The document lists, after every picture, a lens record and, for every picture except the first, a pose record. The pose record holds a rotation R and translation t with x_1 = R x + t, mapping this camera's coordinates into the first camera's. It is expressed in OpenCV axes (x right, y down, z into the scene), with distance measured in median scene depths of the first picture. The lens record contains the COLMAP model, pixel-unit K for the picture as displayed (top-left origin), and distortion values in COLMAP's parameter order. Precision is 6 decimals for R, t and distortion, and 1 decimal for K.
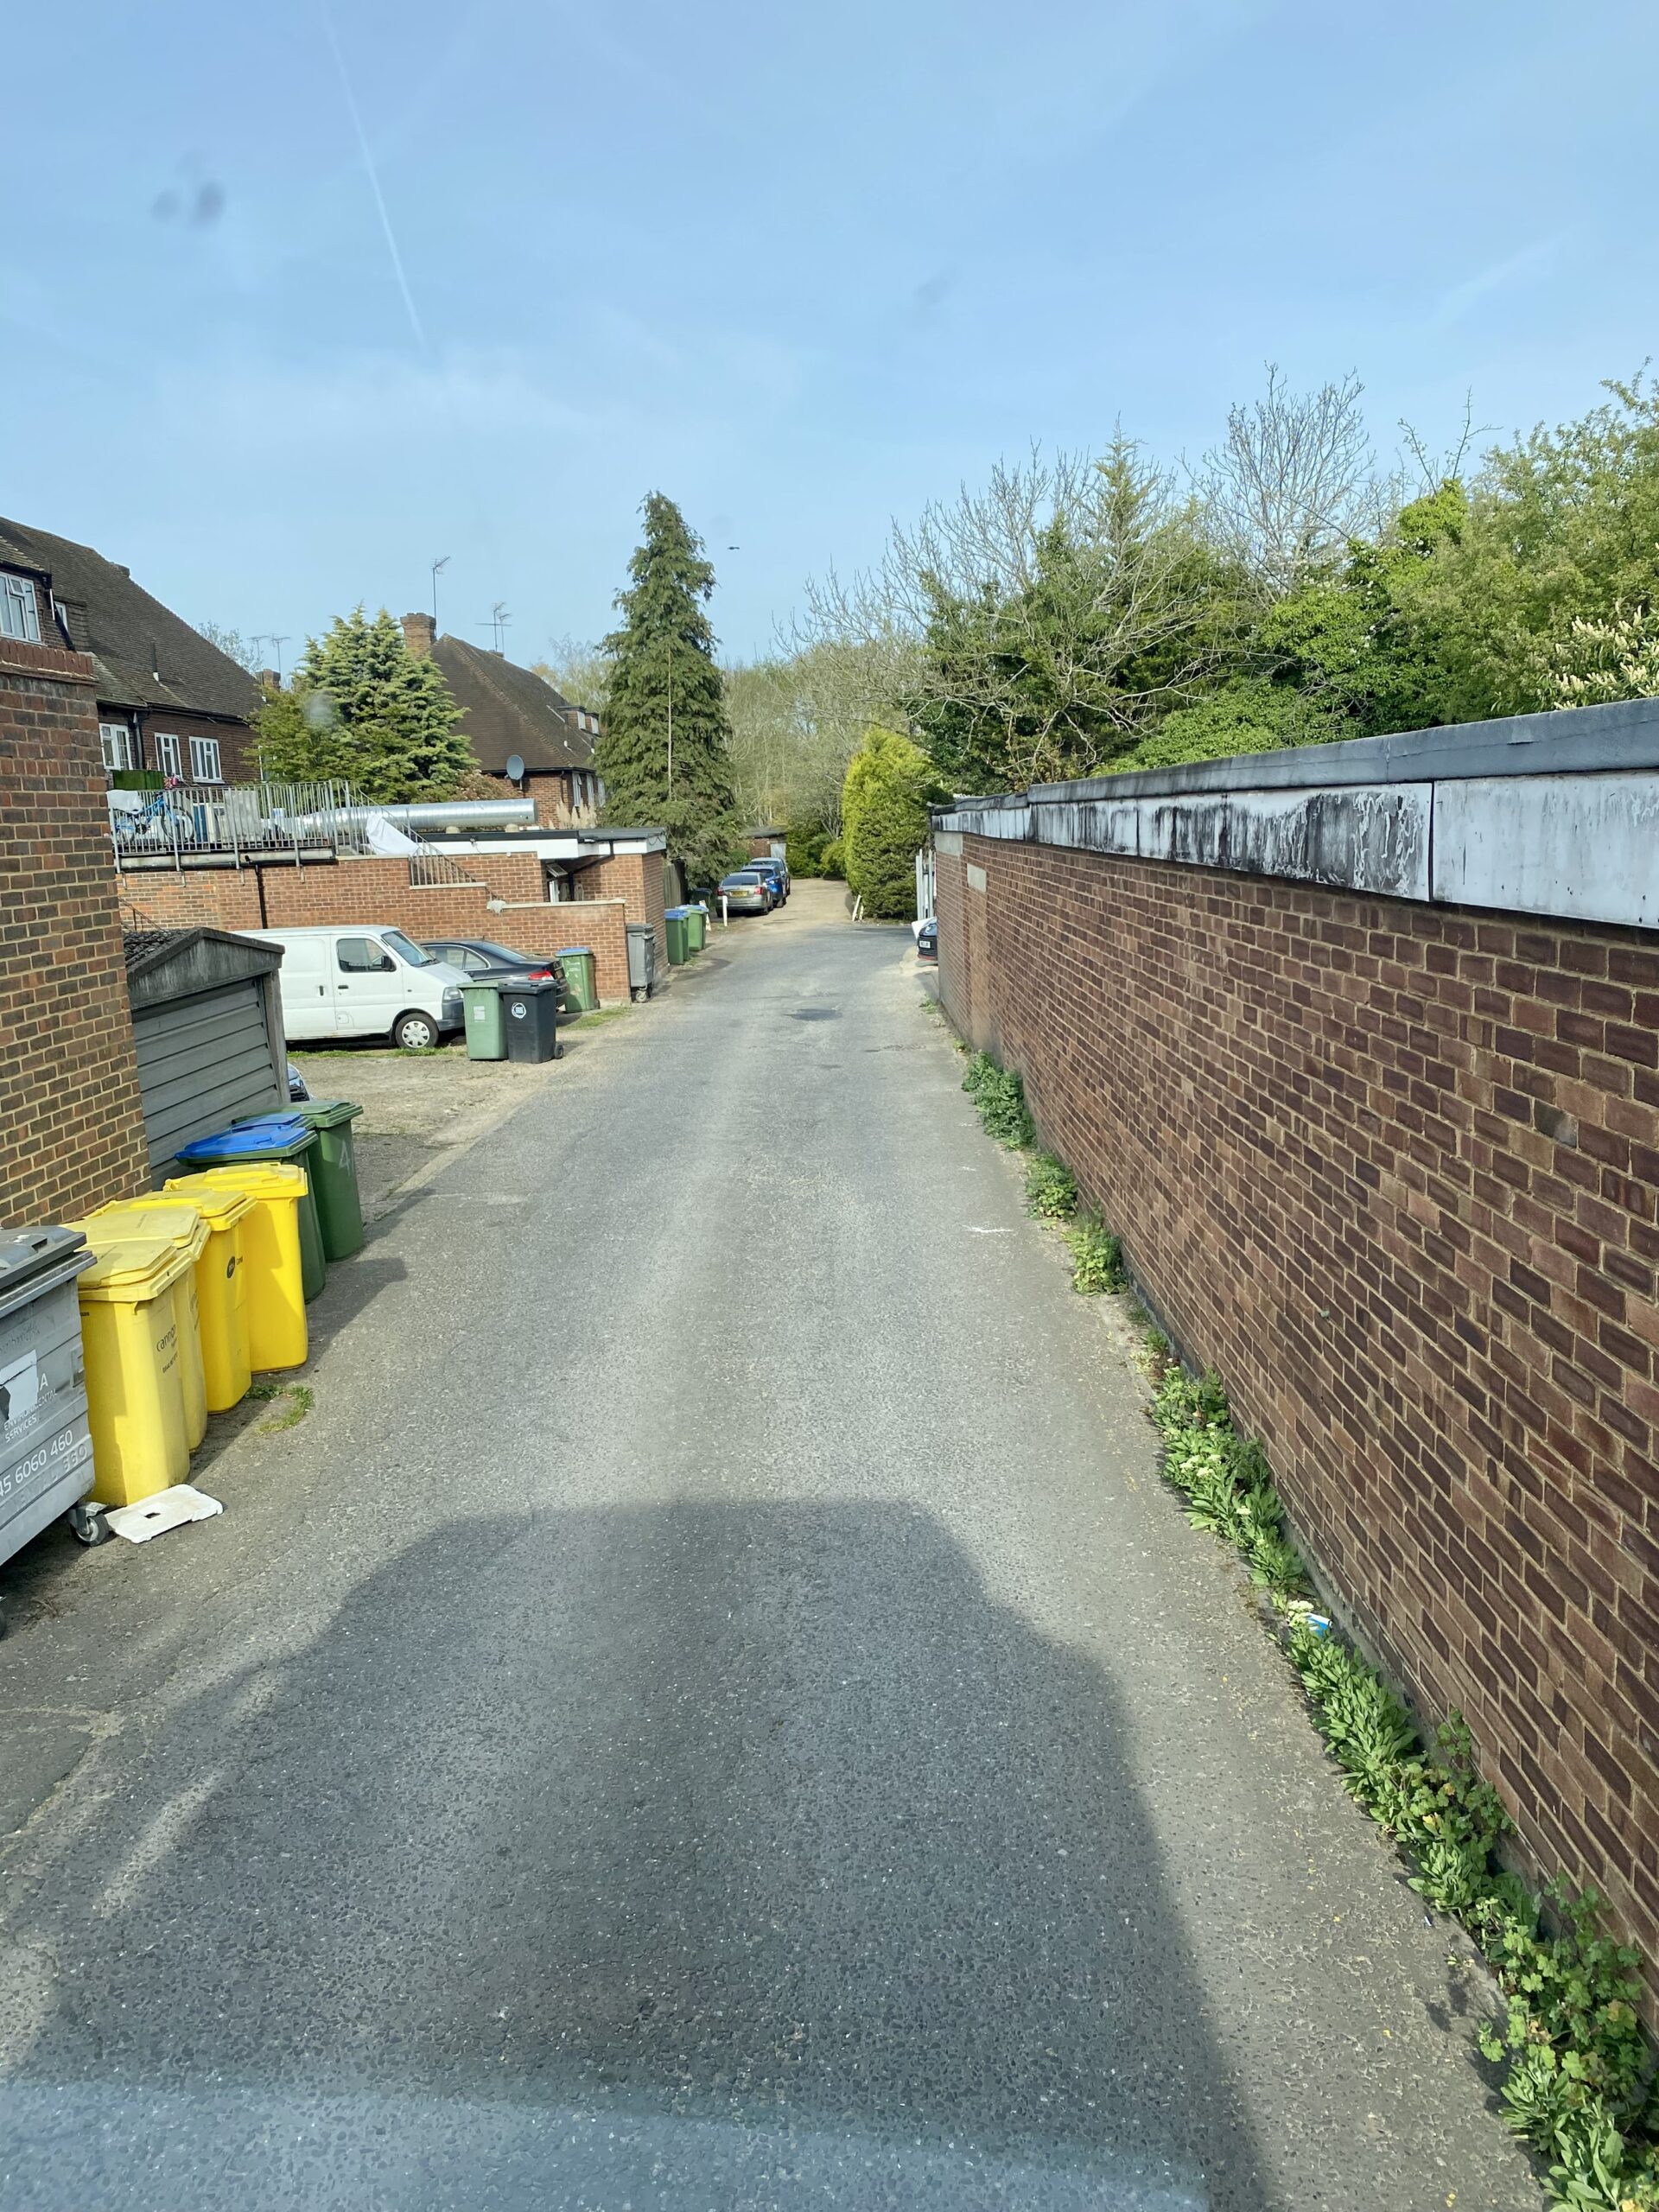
lens RADIAL K [[1681.5, 0, 821.8], [0, 1681.5, 1113.2], [0, 0, 1]] dist [0.120496, -0.004308]
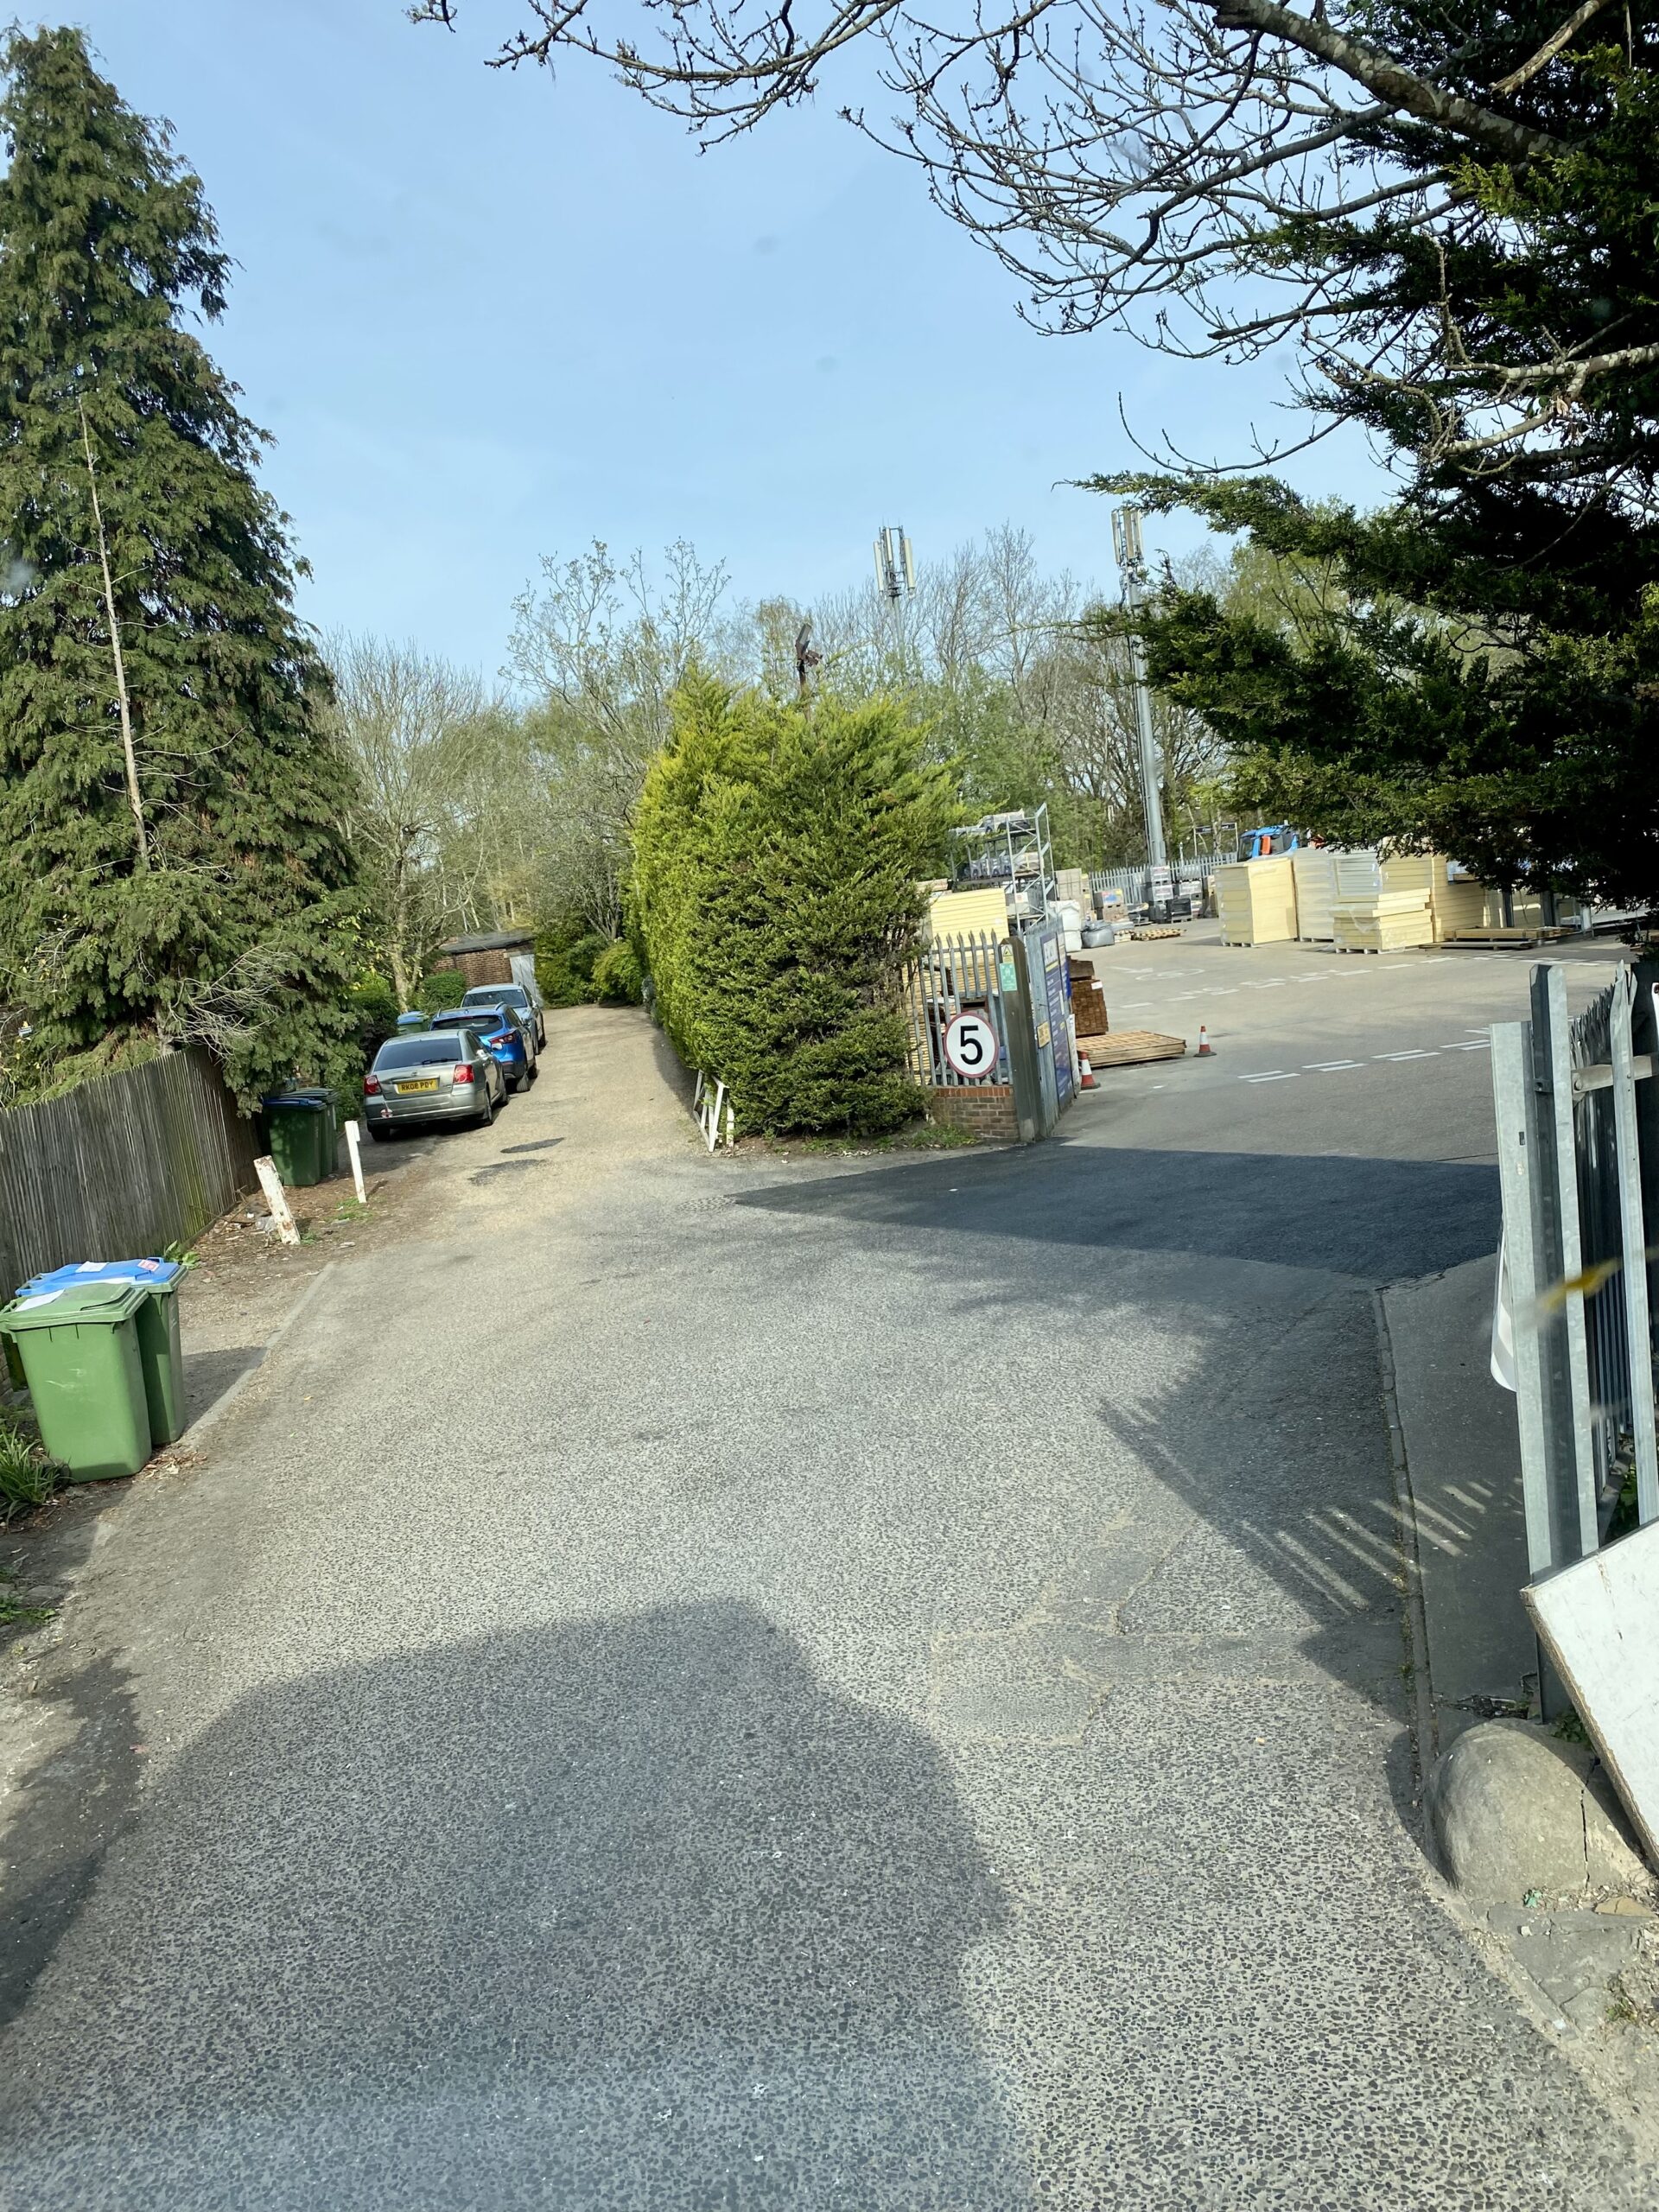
lens RADIAL K [[1681.5, 0, 840.9], [0, 1681.5, 1103.9], [0, 0, 1]] dist [0.120496, -0.004308]
pose [[0.985037, -0.098323, 0.141546, -0.005037], [0.106525, 0.992972, -0.051568, -0.103216], [-0.135481, 0.065875, 0.988588, 0.628491]]
